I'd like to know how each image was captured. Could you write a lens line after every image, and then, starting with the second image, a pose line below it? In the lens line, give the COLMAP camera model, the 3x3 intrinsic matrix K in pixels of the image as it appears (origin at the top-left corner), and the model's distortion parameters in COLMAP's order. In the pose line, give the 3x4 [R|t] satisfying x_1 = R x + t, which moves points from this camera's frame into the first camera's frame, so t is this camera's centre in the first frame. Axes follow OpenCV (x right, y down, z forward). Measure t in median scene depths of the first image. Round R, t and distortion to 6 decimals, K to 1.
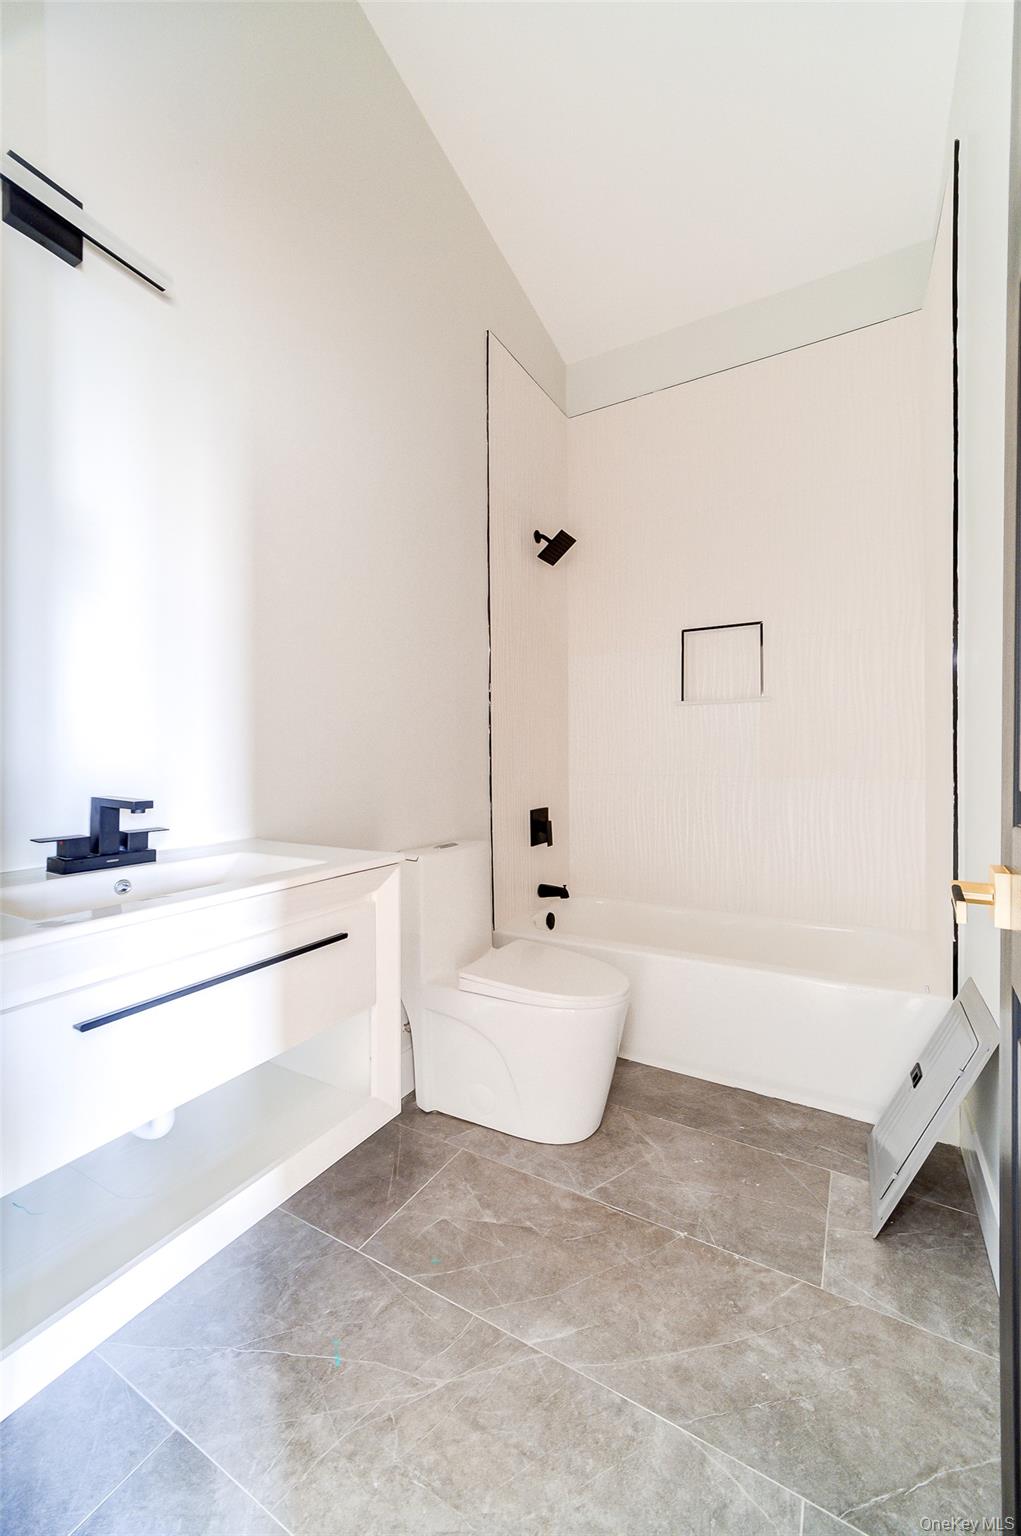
lens RADIAL K [[611.5, 0, 510.5], [0, 611.5, 768.0], [0, 0, 1]] dist [-0.001243, -0.000347]
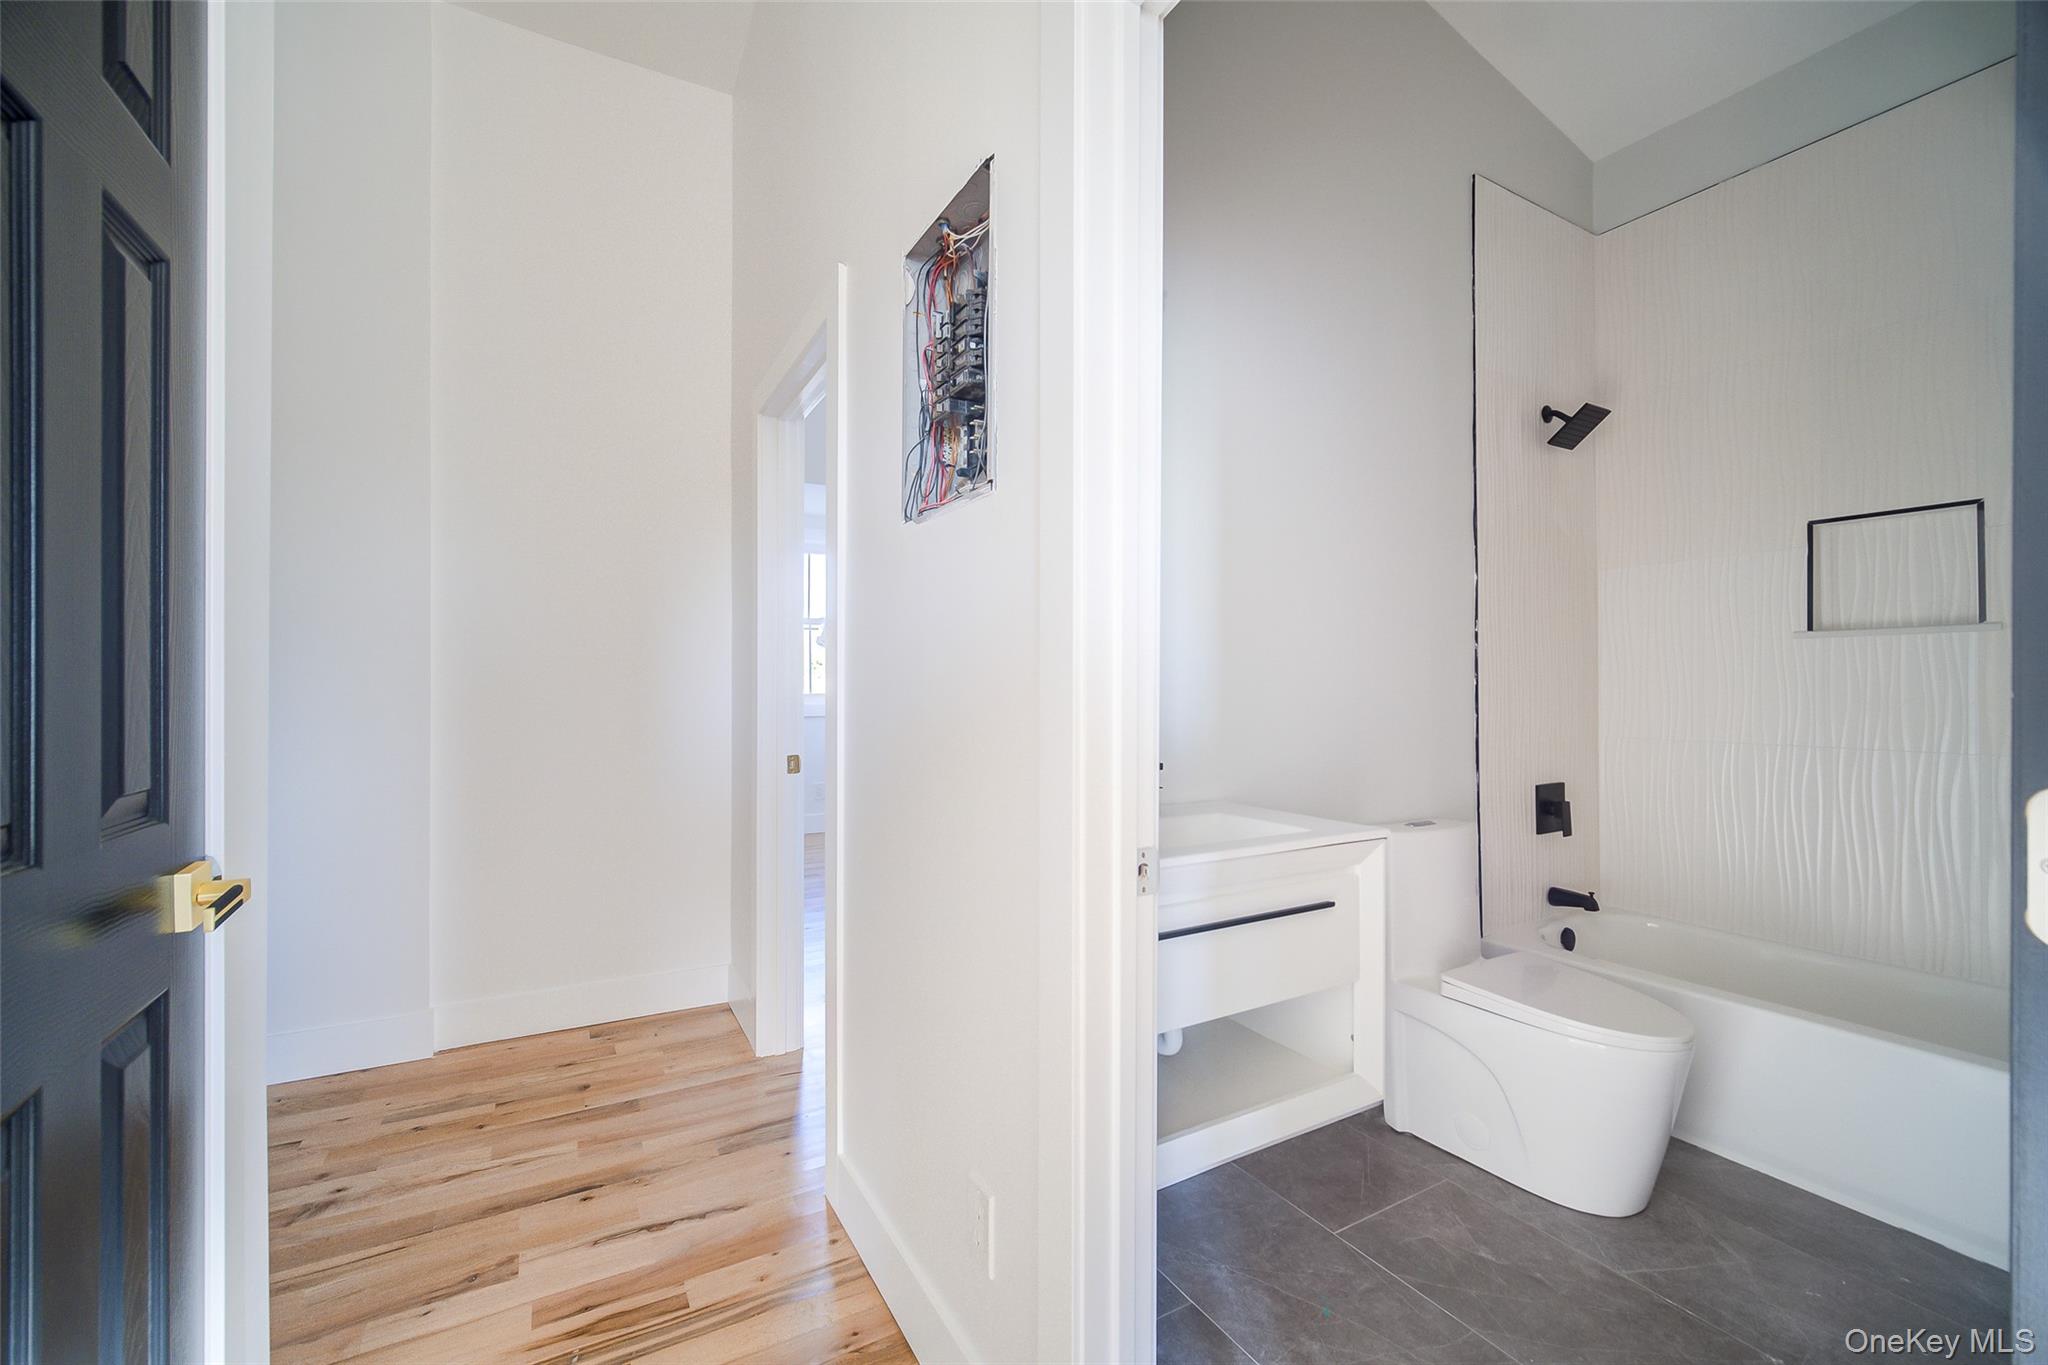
lens RADIAL K [[832.7, 0, 1024.0], [0, 832.7, 682.5], [0, 0, 1]] dist [-0.002030, 0.000053]
pose [[0.871848, 0.002657, -0.489769, -0.025444], [-0.016304, 0.999589, -0.023600, -0.037403], [0.489504, 0.028561, 0.871533, -0.320096]]
